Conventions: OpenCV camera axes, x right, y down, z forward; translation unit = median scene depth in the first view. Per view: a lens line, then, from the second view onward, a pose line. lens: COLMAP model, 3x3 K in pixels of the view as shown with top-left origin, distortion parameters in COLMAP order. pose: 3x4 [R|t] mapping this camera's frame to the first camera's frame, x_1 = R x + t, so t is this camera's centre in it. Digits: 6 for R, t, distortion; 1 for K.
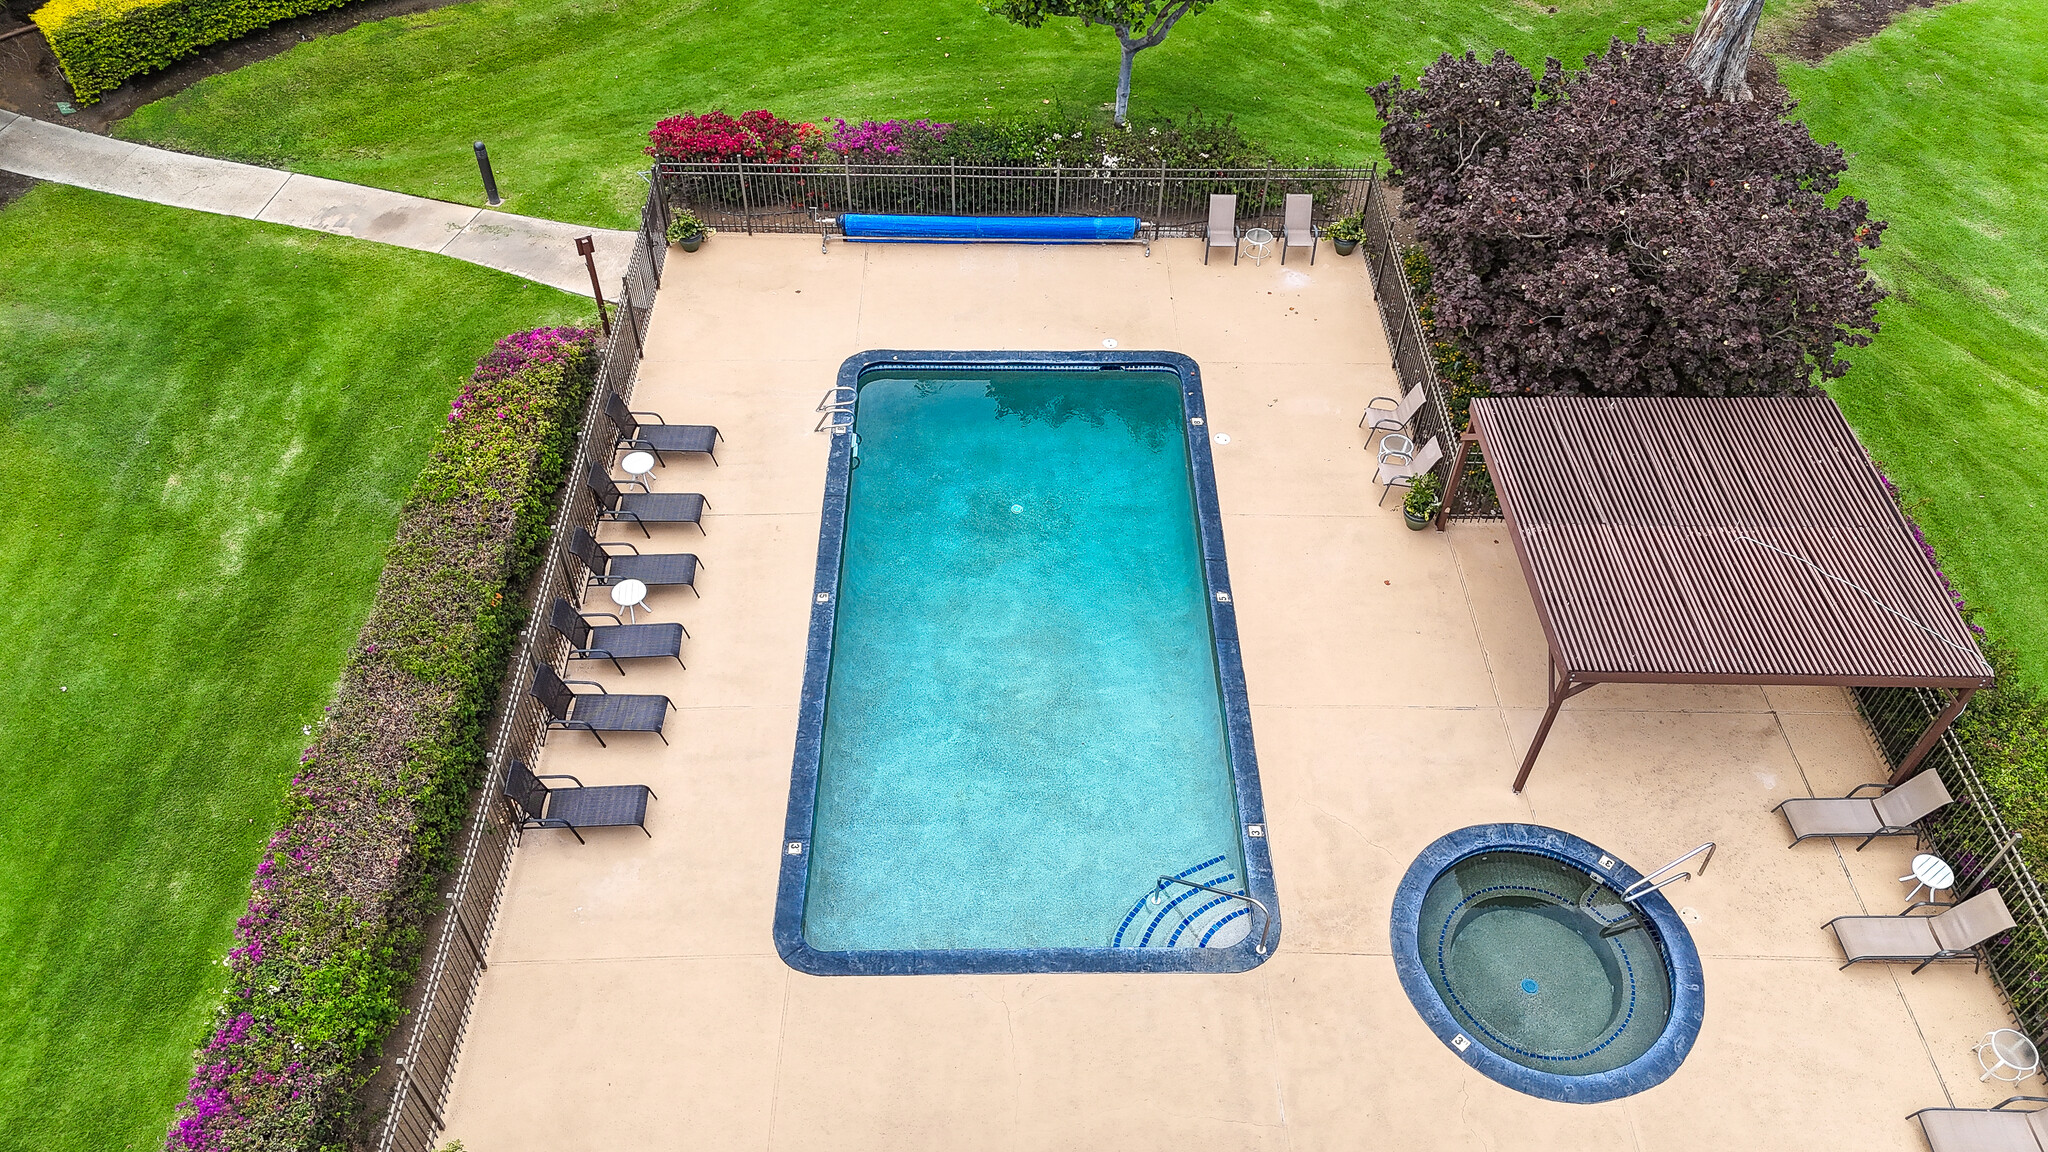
lens RADIAL K [[1493.9, 0, 1024.0], [0, 1493.9, 576.0], [0, 0, 1]] dist [0.087672, -0.085512]
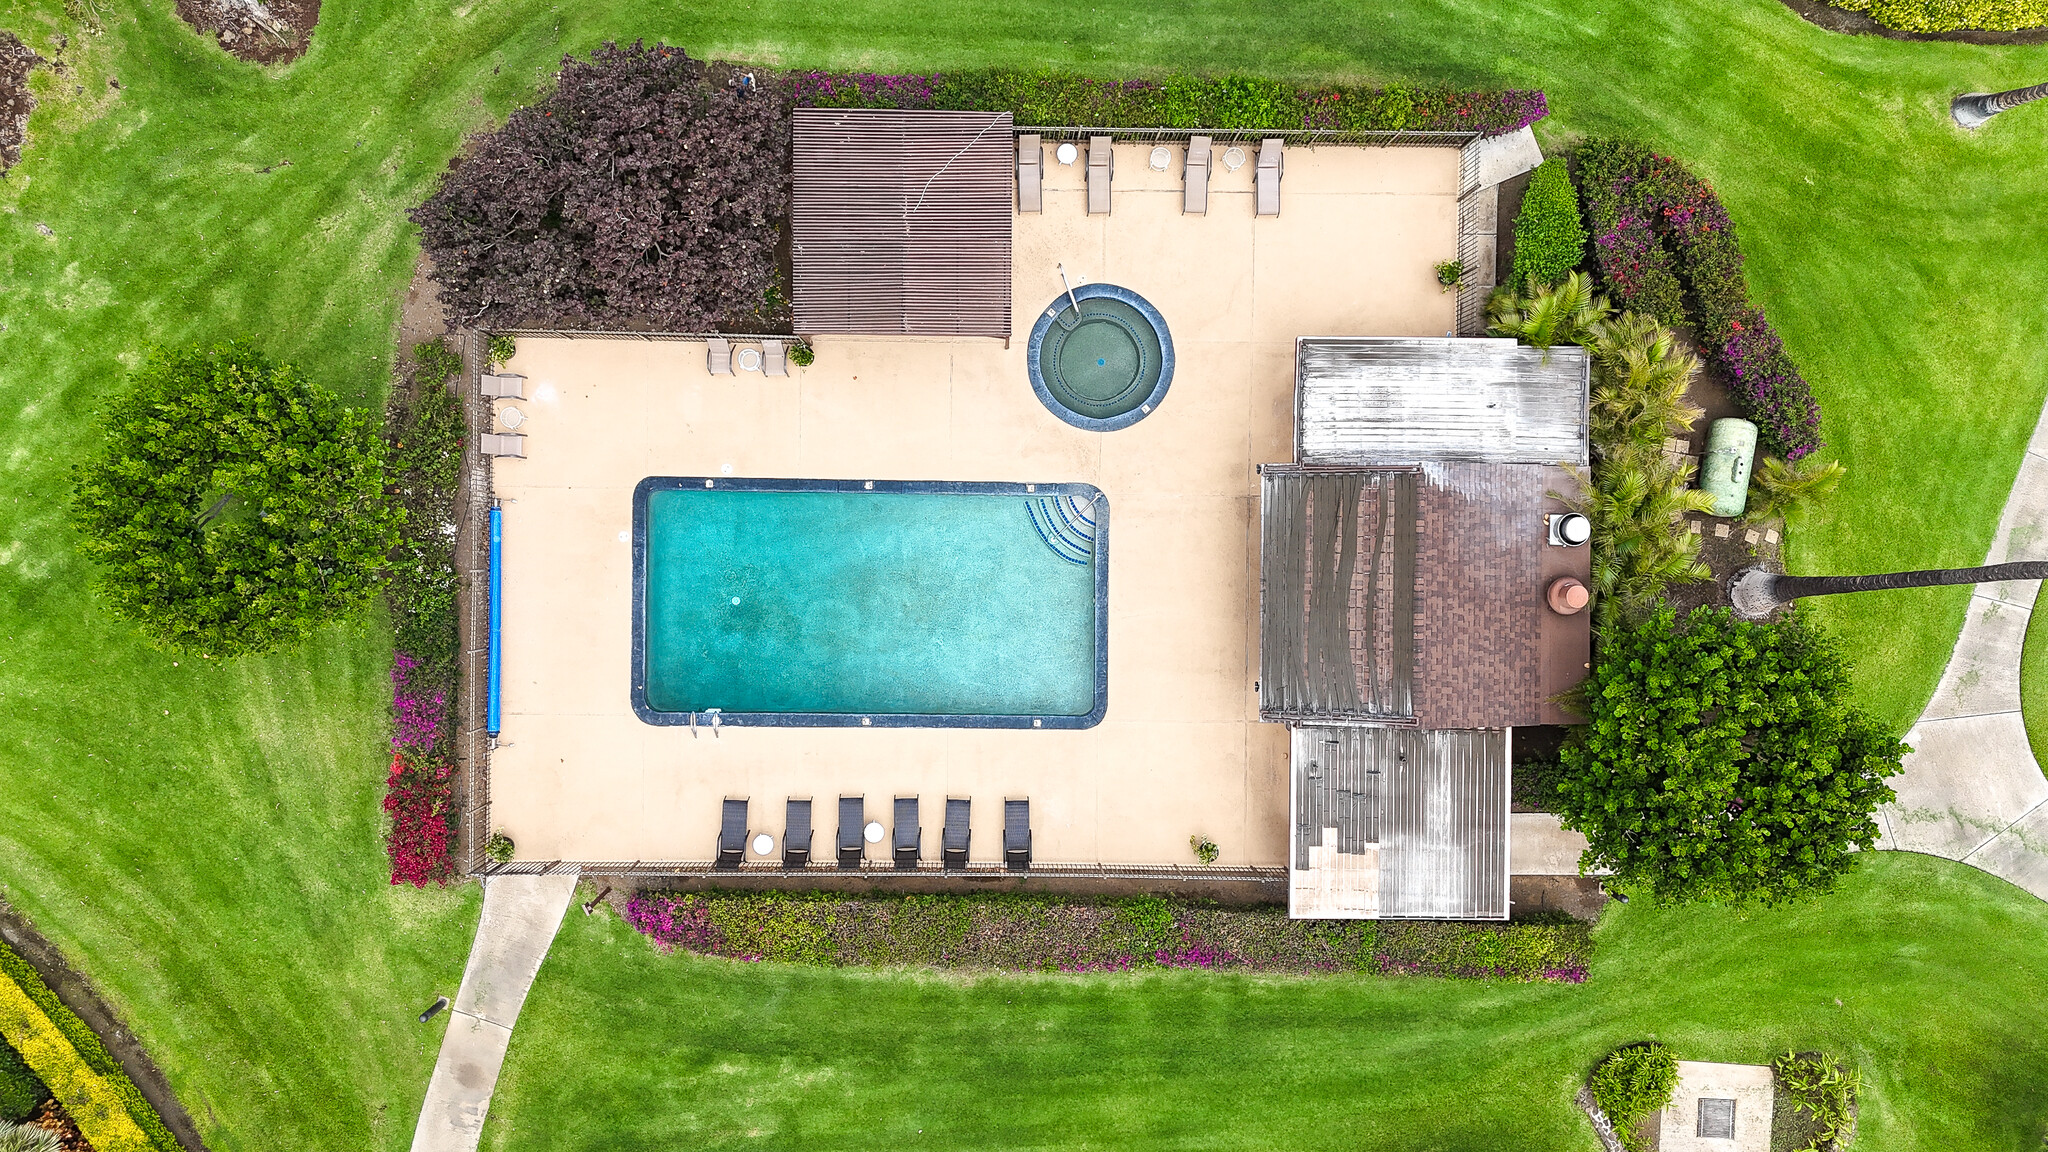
lens RADIAL K [[1493.9, 0, 1024.0], [0, 1493.9, 576.0], [0, 0, 1]] dist [0.087672, -0.085512]
pose [[0.026321, -0.999309, -0.026225, 0.068469], [0.718773, 0.000686, 0.695244, -0.888106], [-0.694746, -0.037149, 0.718295, -0.290417]]
